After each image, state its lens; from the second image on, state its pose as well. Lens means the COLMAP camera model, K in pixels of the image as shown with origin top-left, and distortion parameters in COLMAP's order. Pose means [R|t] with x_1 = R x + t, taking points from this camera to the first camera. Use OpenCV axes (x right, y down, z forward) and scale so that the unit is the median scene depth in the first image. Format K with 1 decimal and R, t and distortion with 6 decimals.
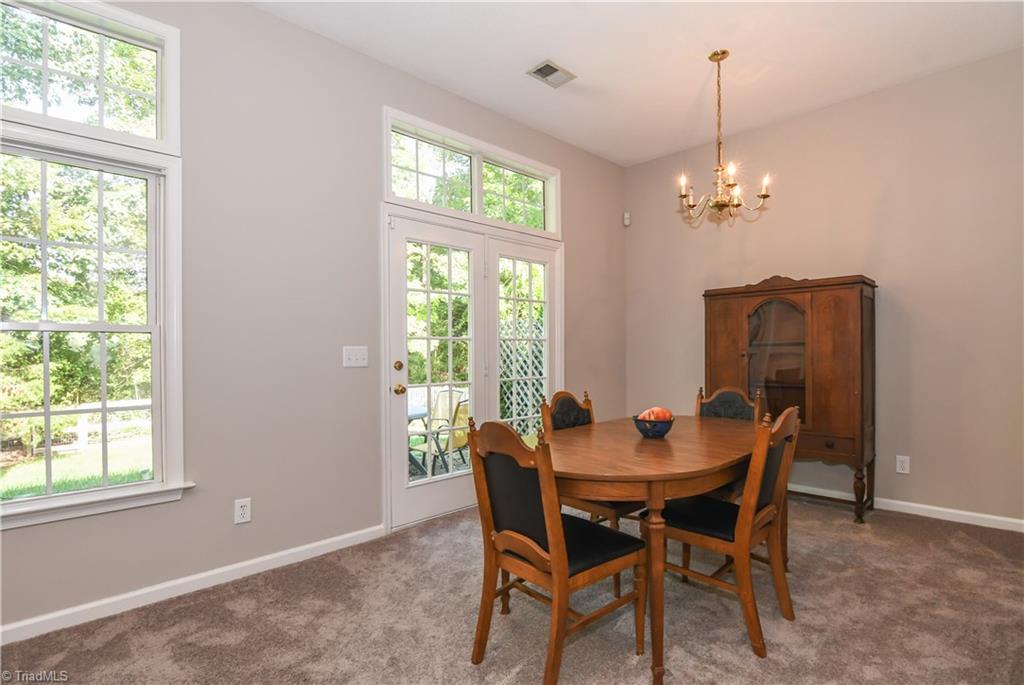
lens RADIAL K [[496.0, 0, 512.0], [0, 496.0, 342.5], [0, 0, 1]] dist [0.000386, -0.000276]
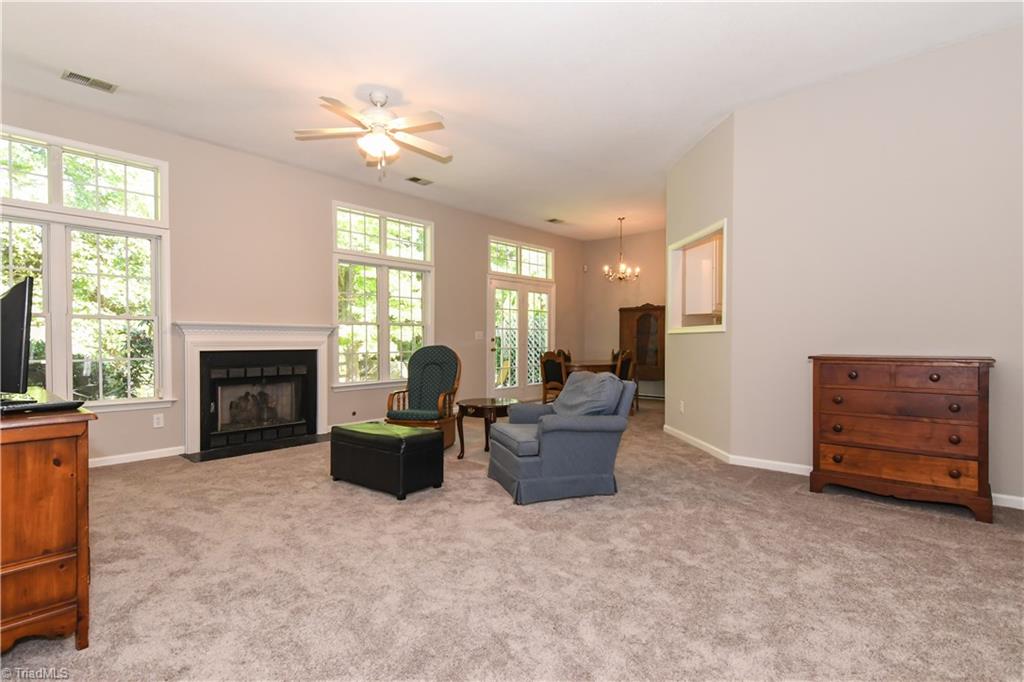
lens RADIAL K [[496.0, 0, 512.0], [0, 496.0, 341.0], [0, 0, 1]] dist [0.000386, -0.000276]
pose [[0.997099, 0.006885, 0.075807, -0.325107], [-0.008823, 0.999642, 0.025261, -0.010149], [-0.075606, -0.025856, 0.996802, -1.489877]]
